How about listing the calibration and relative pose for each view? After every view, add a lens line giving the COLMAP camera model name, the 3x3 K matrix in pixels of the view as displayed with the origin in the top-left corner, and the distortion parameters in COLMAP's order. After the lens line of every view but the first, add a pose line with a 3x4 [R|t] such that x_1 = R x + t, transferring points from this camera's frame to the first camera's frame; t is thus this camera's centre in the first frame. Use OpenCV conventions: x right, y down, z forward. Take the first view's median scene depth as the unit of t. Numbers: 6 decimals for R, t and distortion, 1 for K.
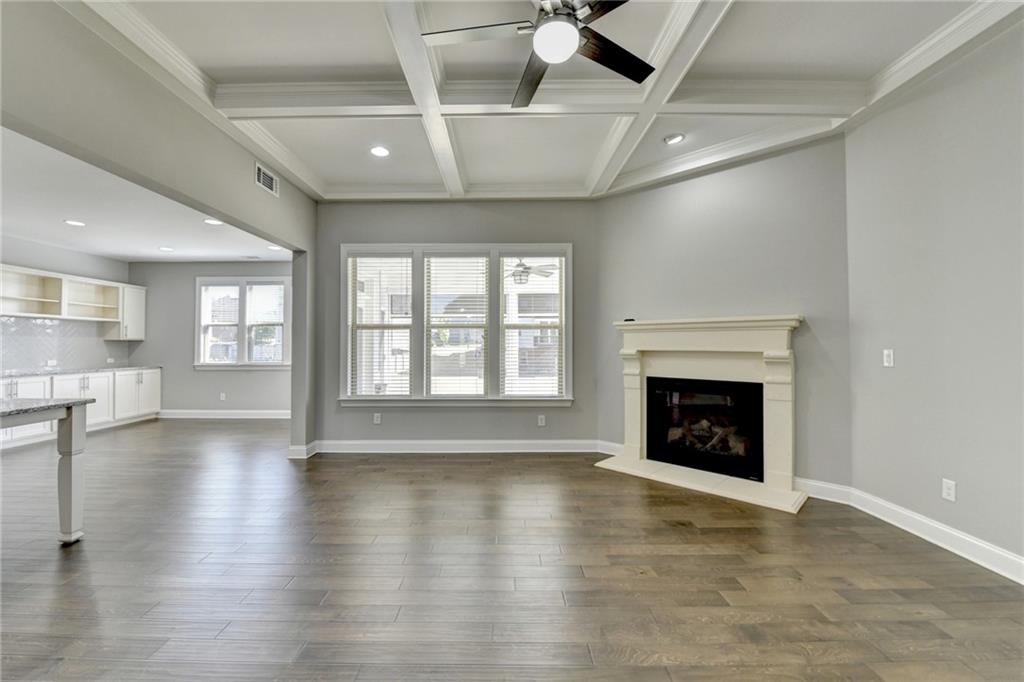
lens RADIAL K [[422.1, 0, 498.8], [0, 422.1, 338.8], [0, 0, 1]] dist [-0.017101, -0.000470]
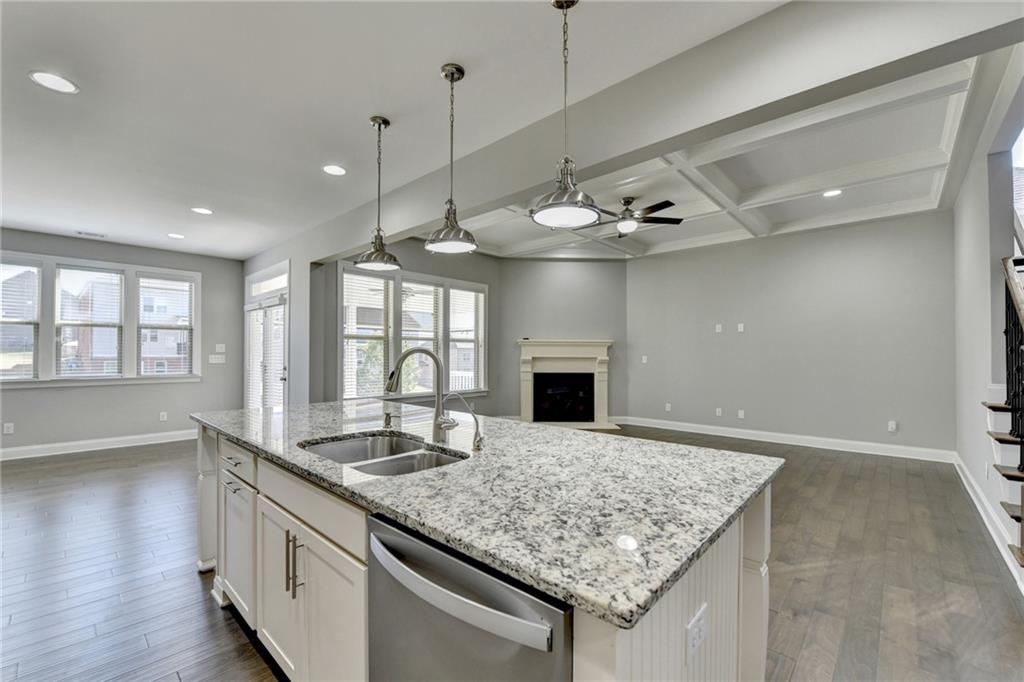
lens RADIAL K [[429.7, 0, 496.8], [0, 429.7, 350.8], [0, 0, 1]] dist [-0.005748, -0.008017]
pose [[0.685021, 0.008110, 0.728478, -0.872448], [-0.013808, 0.999903, 0.001853, 0.001003], [-0.728392, -0.011328, 0.685067, -0.057577]]
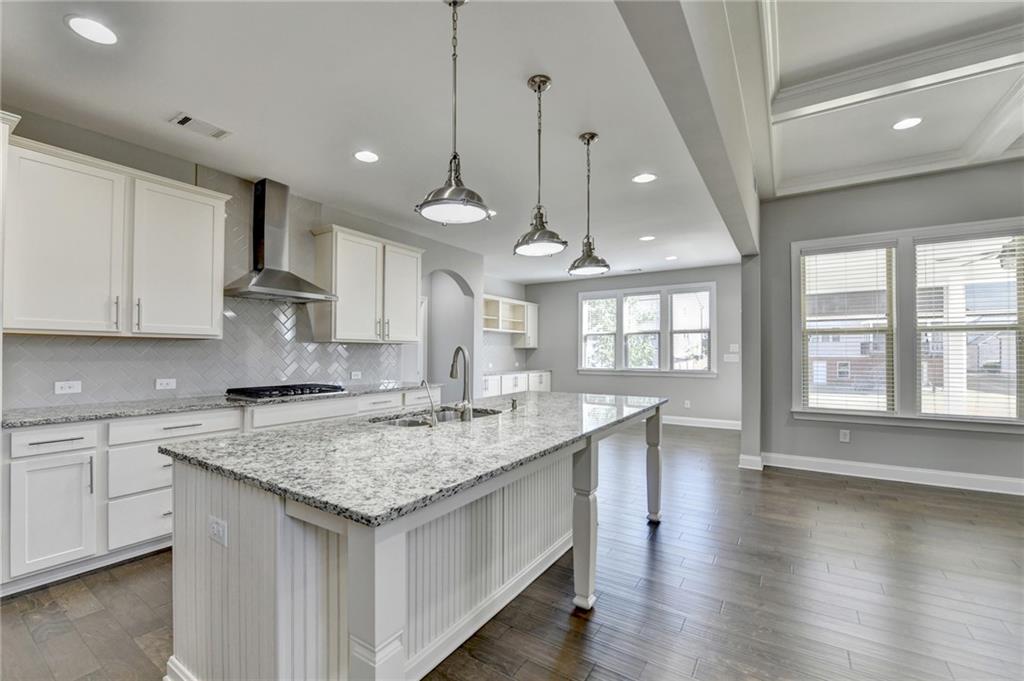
lens RADIAL K [[422.3, 0, 501.9], [0, 422.3, 348.5], [0, 0, 1]] dist [-0.013024, -0.000020]
pose [[0.835875, -0.002467, -0.548914, -0.402981], [0.004689, 0.999986, 0.002646, 0.001650], [0.548900, -0.004785, 0.835874, -0.118445]]
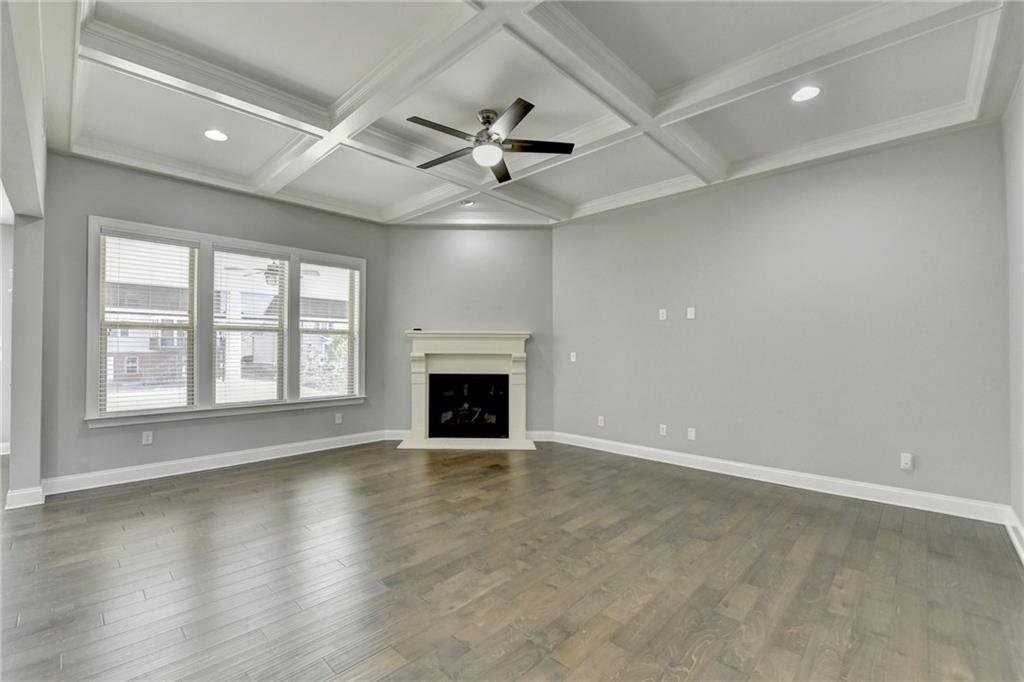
lens RADIAL K [[441.2, 0, 485.3], [0, 441.2, 343.5], [0, 0, 1]] dist [-0.016035, -0.000374]
pose [[0.706100, 0.013024, 0.707992, -0.424734], [-0.014085, 0.999891, -0.004346, -0.000119], [-0.707972, -0.006904, 0.706207, -0.065507]]
